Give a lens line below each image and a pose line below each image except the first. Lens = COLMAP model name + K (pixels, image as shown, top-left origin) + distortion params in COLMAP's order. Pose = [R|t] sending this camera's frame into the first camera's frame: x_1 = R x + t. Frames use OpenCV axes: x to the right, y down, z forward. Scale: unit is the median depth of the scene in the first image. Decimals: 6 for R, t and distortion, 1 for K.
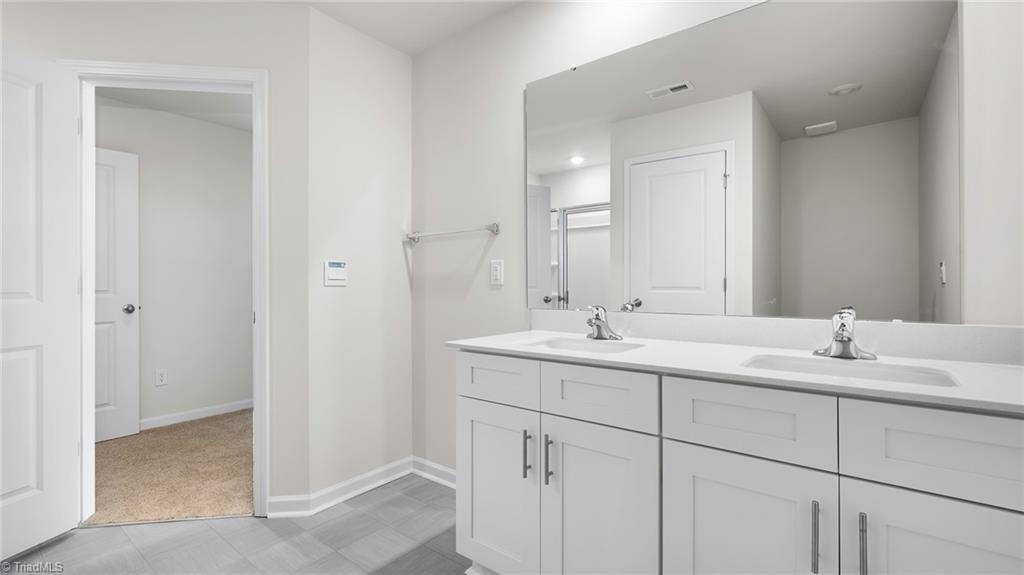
lens RADIAL K [[446.8, 0, 512.0], [0, 446.8, 287.5], [0, 0, 1]] dist [-0.000162, -0.000170]
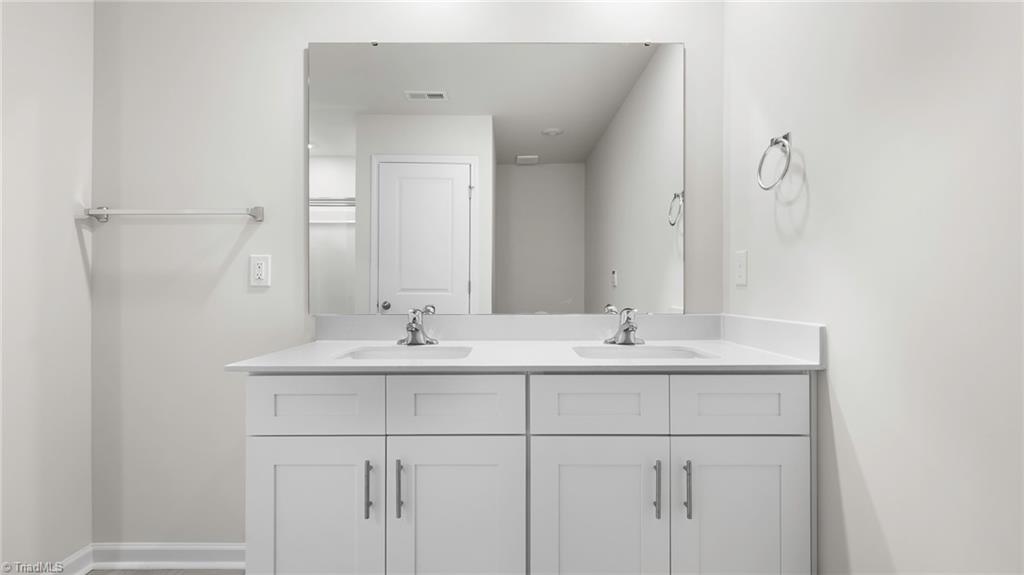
lens RADIAL K [[446.8, 0, 512.0], [0, 446.8, 287.5], [0, 0, 1]] dist [-0.000162, -0.000170]
pose [[0.789363, 0.001520, 0.613925, -0.145937], [0.001817, 0.999987, -0.004812, 0.001008], [-0.613924, 0.004914, 0.789350, 0.097548]]
